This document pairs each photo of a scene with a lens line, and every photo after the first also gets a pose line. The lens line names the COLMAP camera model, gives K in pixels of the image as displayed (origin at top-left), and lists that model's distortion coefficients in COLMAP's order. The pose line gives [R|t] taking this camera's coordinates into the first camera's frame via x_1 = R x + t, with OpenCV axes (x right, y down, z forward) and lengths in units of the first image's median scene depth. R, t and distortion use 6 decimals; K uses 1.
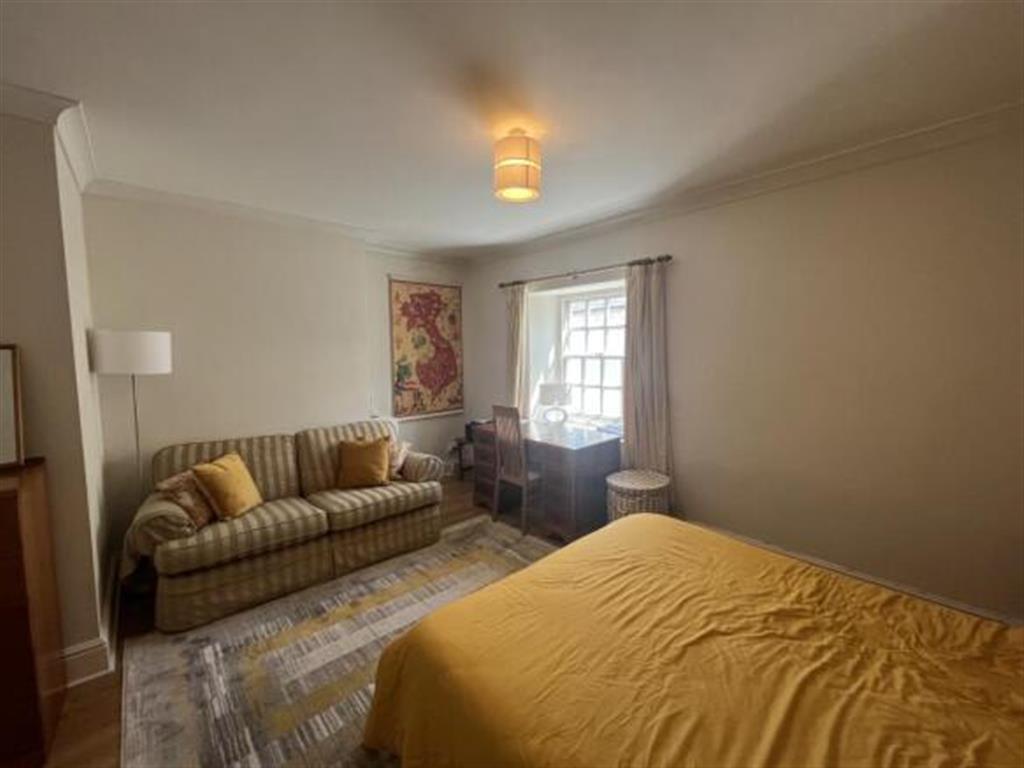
lens RADIAL K [[414.3, 0, 512.0], [0, 414.3, 382.0], [0, 0, 1]] dist [-0.003400, 0.000144]
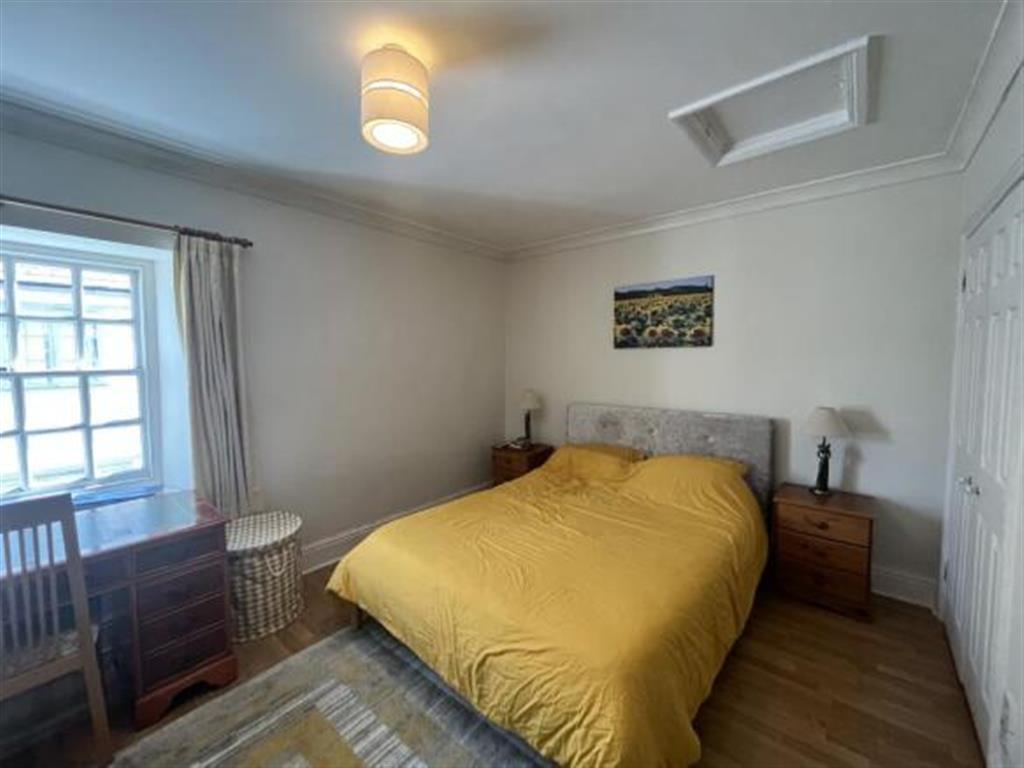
lens RADIAL K [[414.3, 0, 512.0], [0, 414.3, 382.0], [0, 0, 1]] dist [-0.003400, 0.000144]
pose [[-0.138406, -0.060712, 0.988513, -0.393272], [0.084225, 0.993782, 0.072829, -0.038296], [-0.986788, 0.093338, -0.132432, 0.492133]]
